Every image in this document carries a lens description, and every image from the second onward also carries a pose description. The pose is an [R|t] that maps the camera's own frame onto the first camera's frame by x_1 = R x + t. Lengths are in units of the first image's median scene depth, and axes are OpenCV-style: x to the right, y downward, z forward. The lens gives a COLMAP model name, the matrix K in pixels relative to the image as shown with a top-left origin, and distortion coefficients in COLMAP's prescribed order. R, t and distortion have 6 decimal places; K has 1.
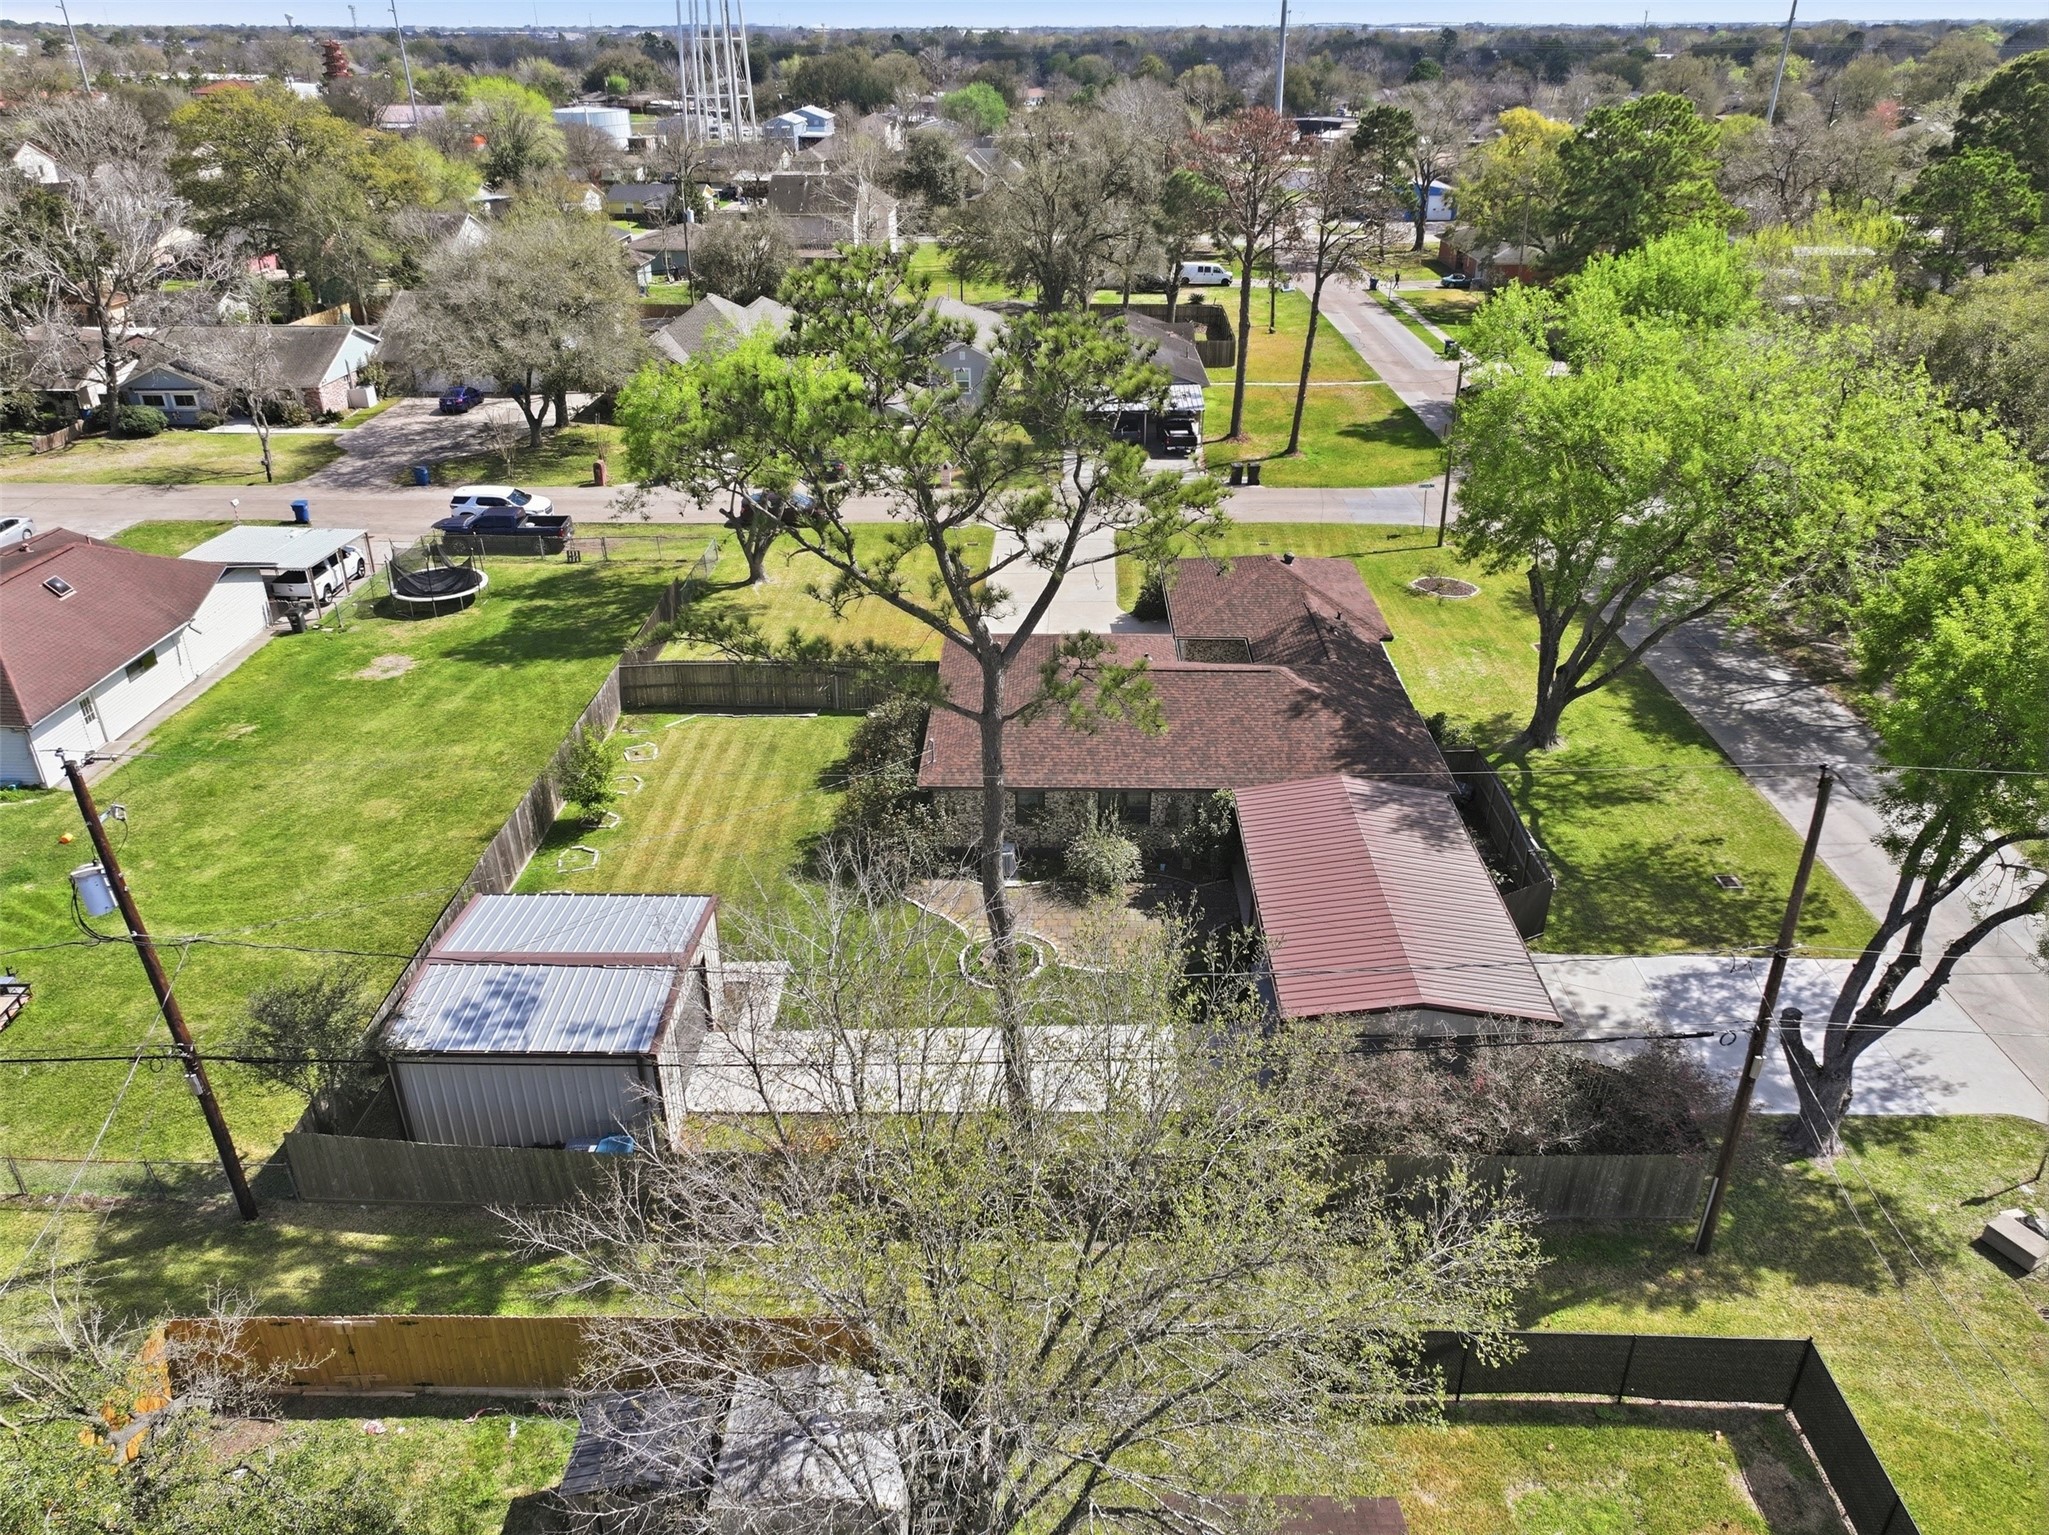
lens RADIAL K [[1437.7, 0, 1016.7], [0, 1437.7, 751.1], [0, 0, 1]] dist [0.008129, 0.005003]
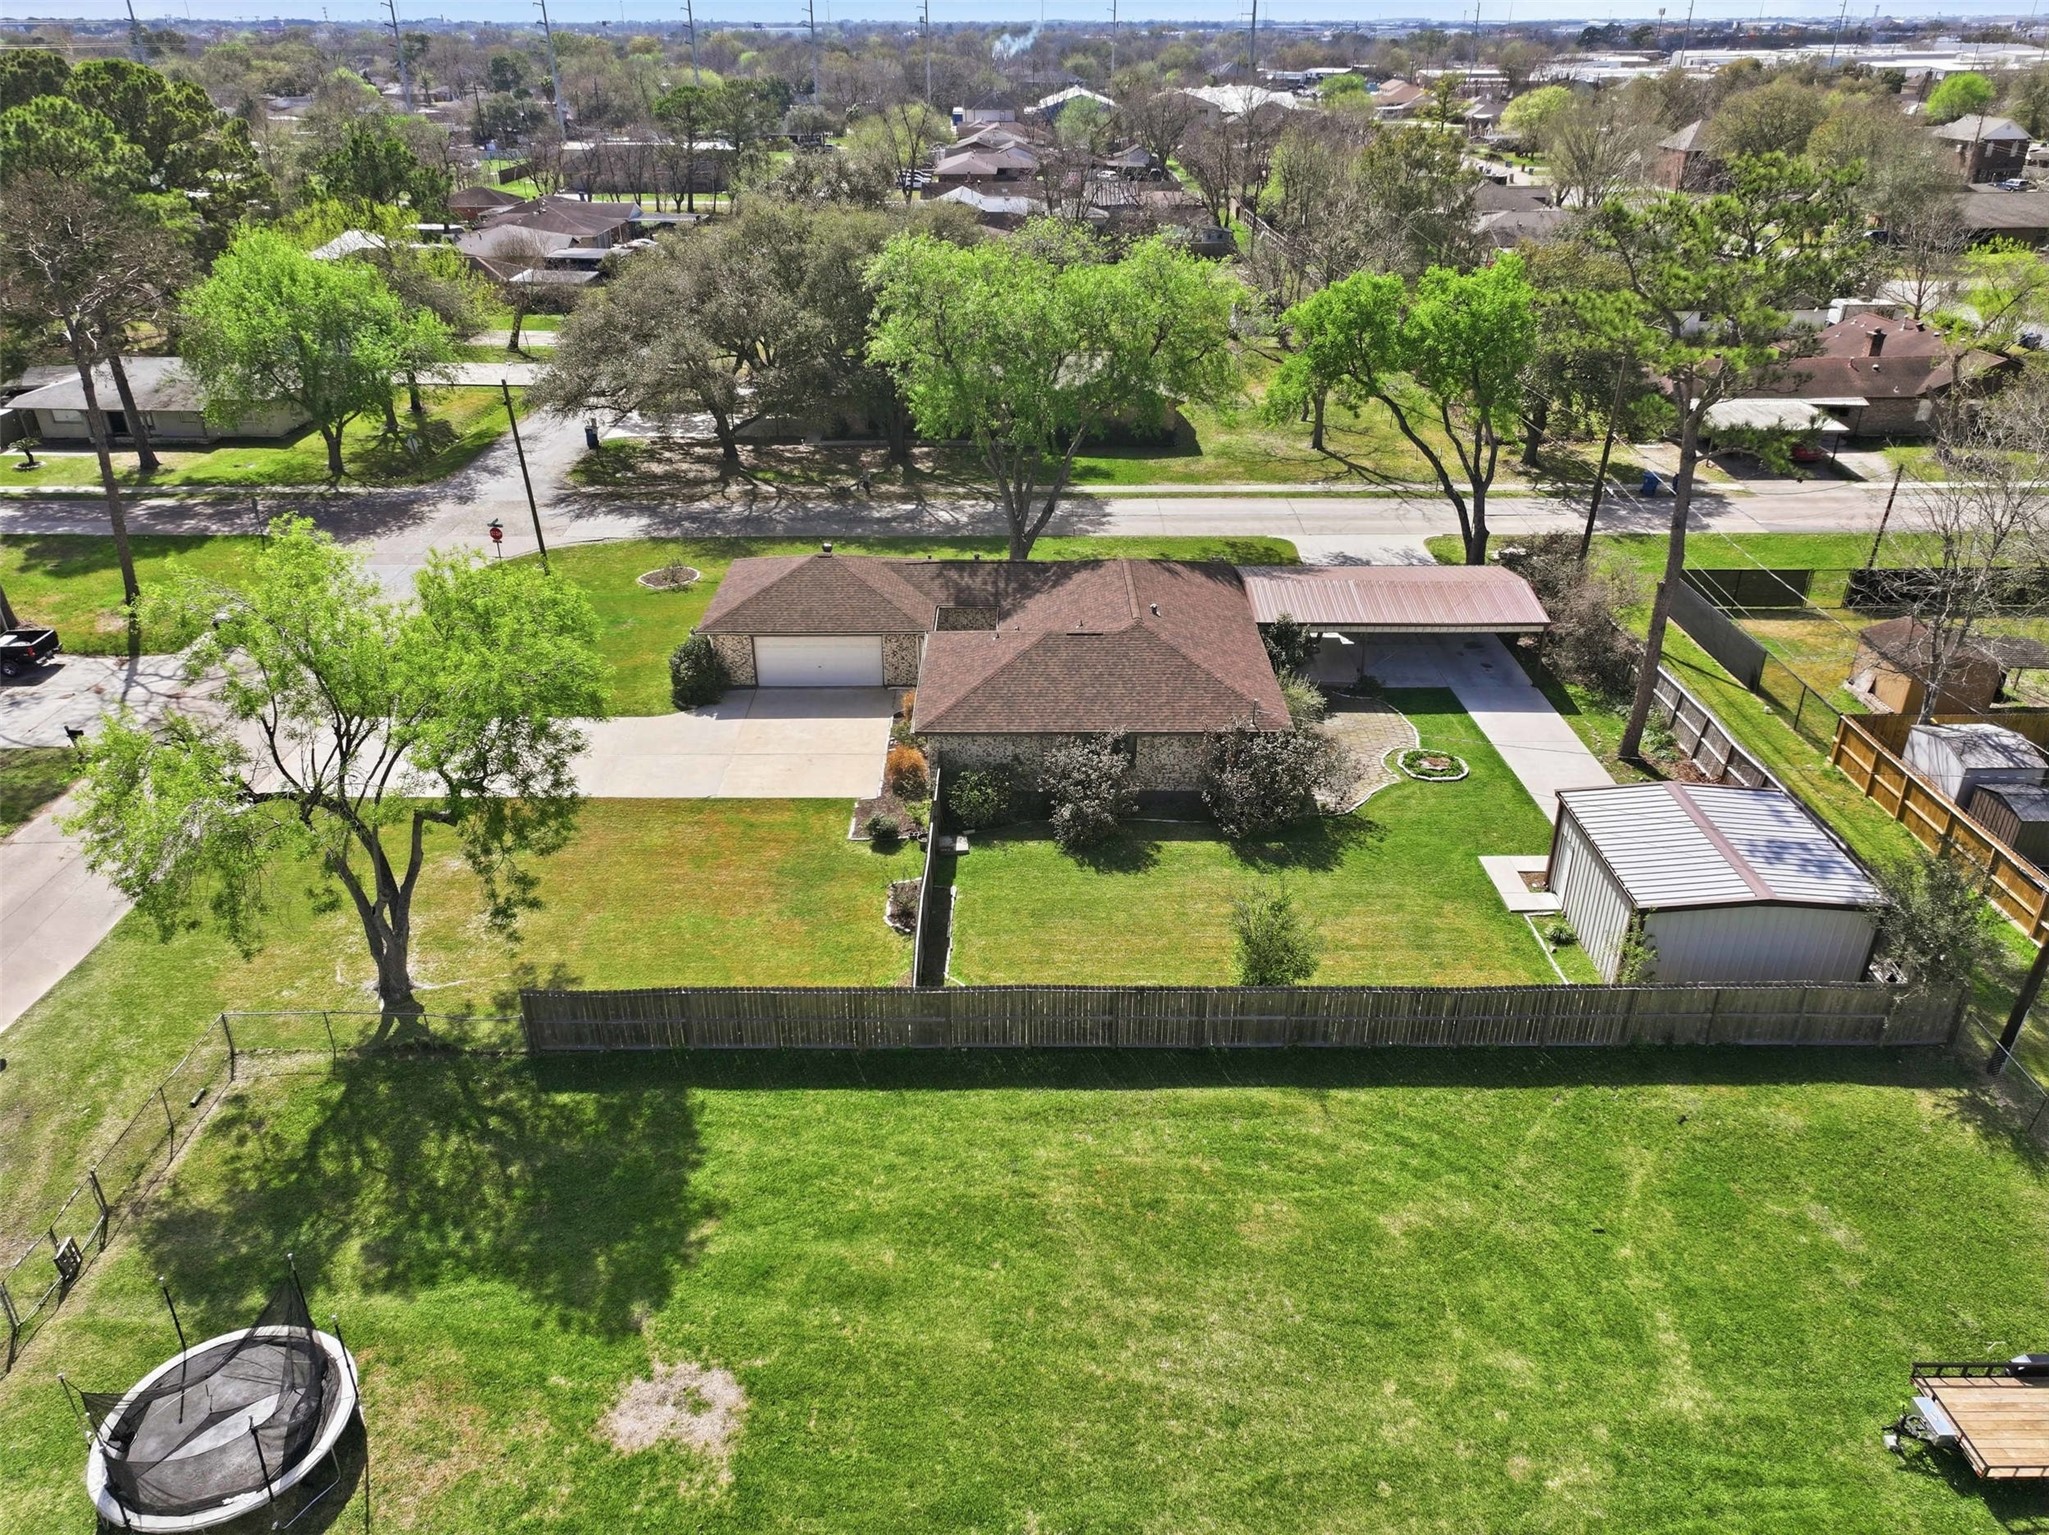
lens RADIAL K [[1442.8, 0, 1030.8], [0, 1442.8, 761.2], [0, 0, 1]] dist [0.006012, 0.004040]
pose [[-0.022857, -0.453897, 0.890761, -0.826975], [0.452119, 0.789982, 0.414146, -0.394794], [-0.891665, 0.412196, 0.187159, 0.800478]]
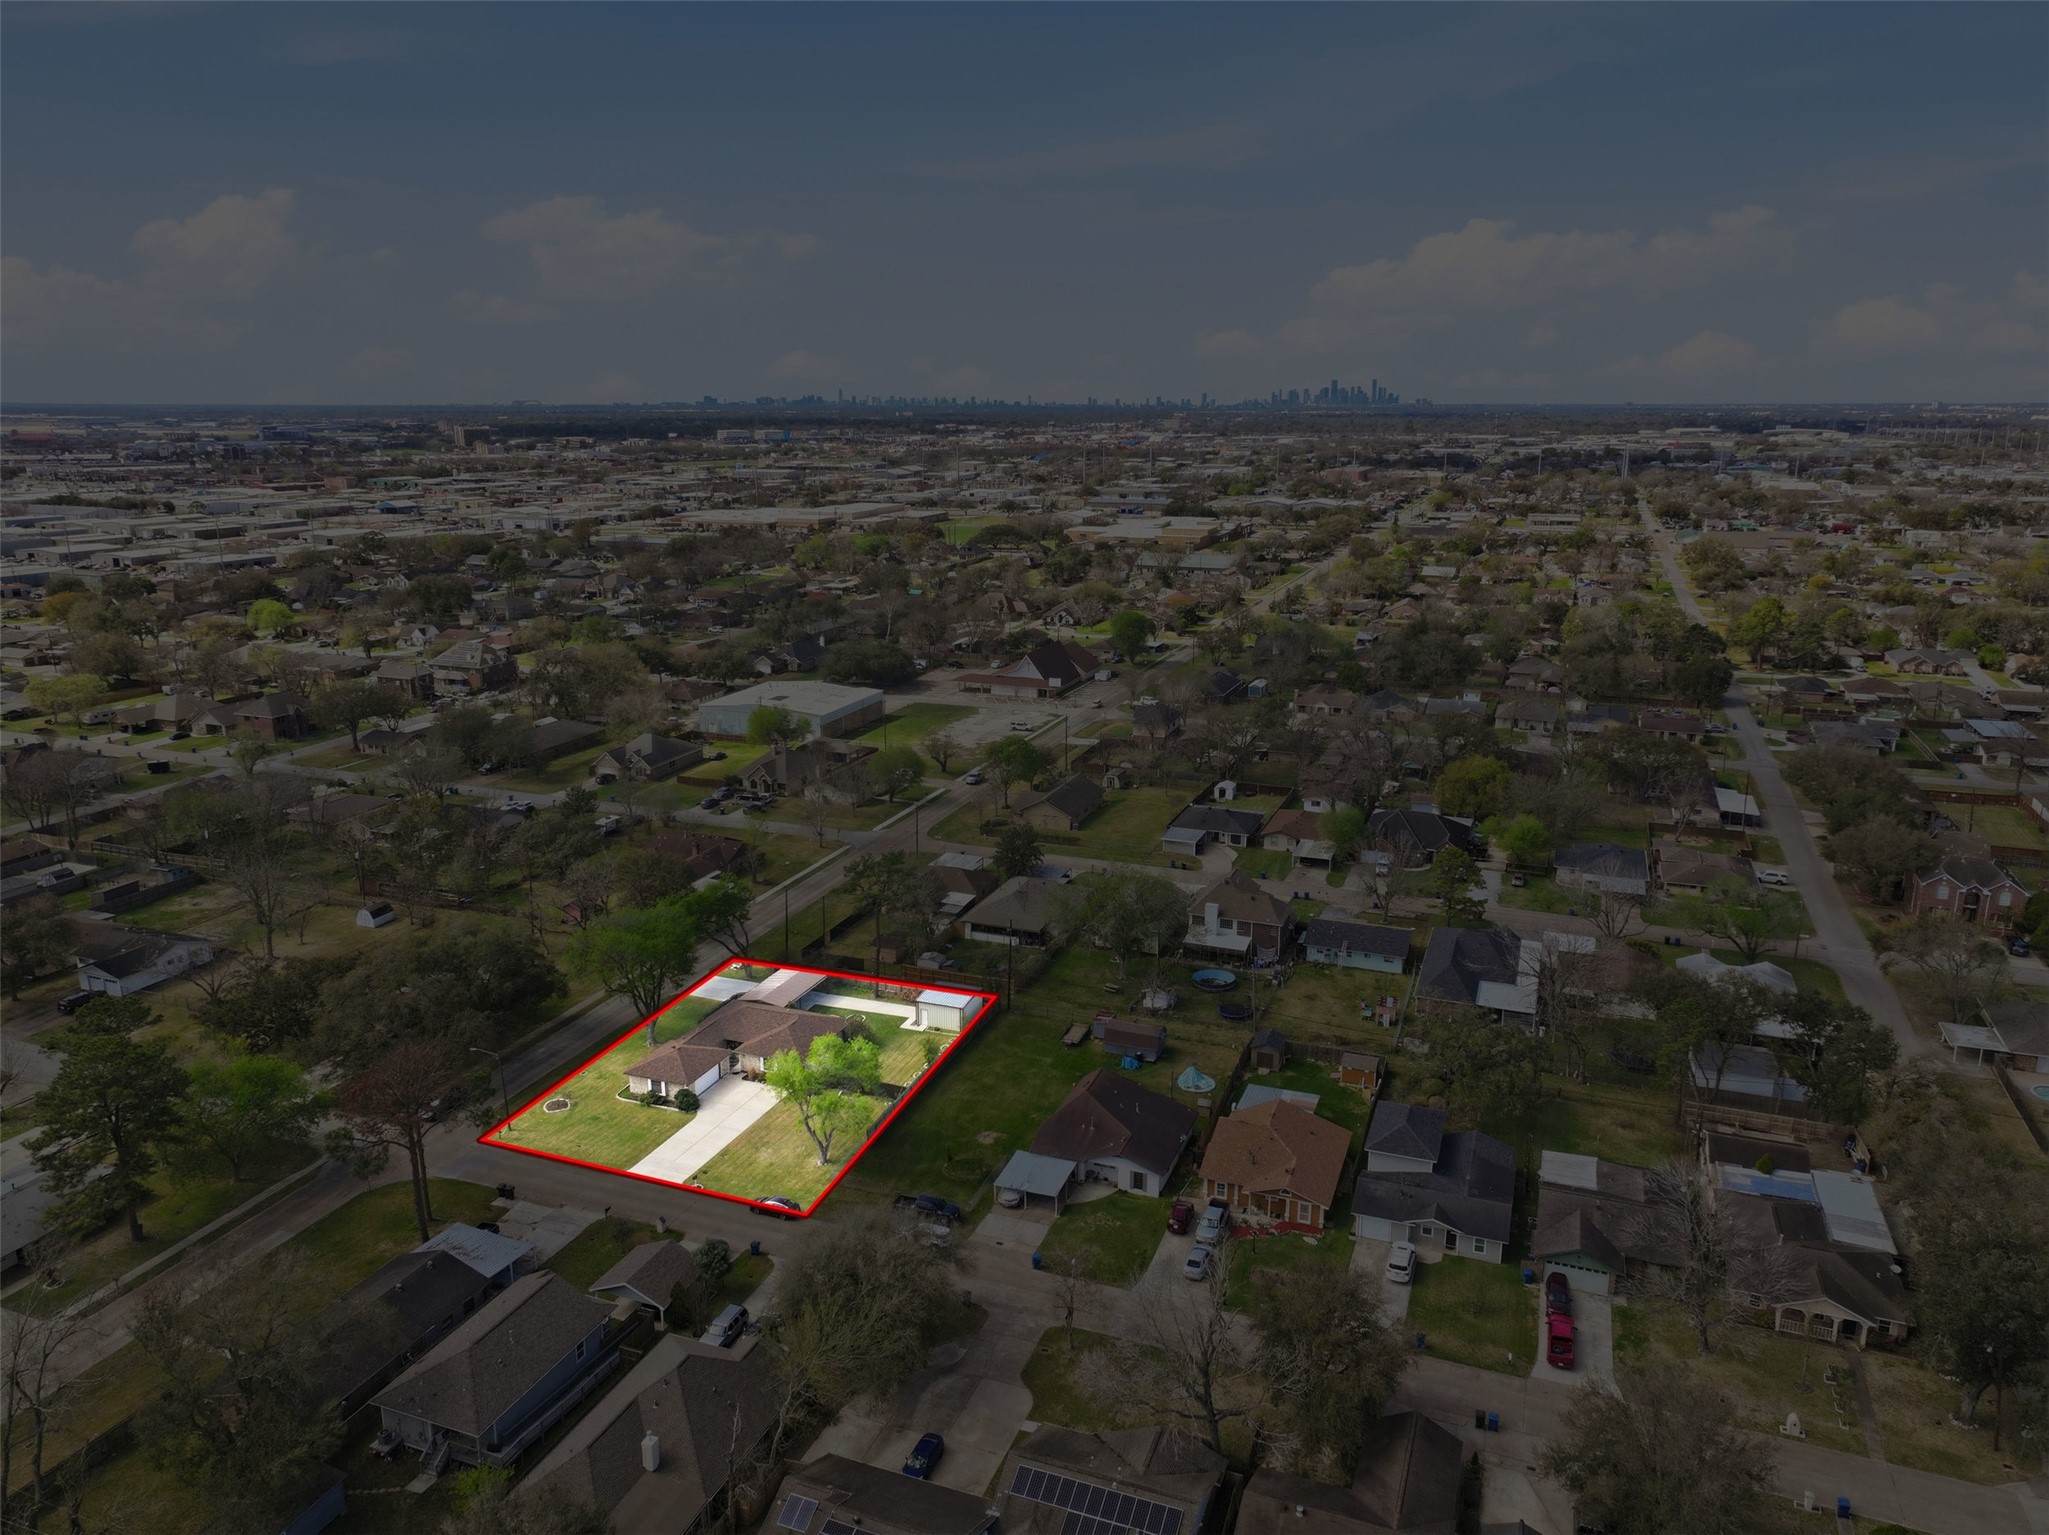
lens RADIAL K [[1437.7, 0, 1016.7], [0, 1437.7, 751.1], [0, 0, 1]] dist [0.008129, 0.005003]
pose [[-0.939797, -0.079495, 0.332358, -1.372264], [0.155995, 0.765528, 0.624206, -2.310131], [-0.304051, 0.638473, -0.707040, 2.536029]]
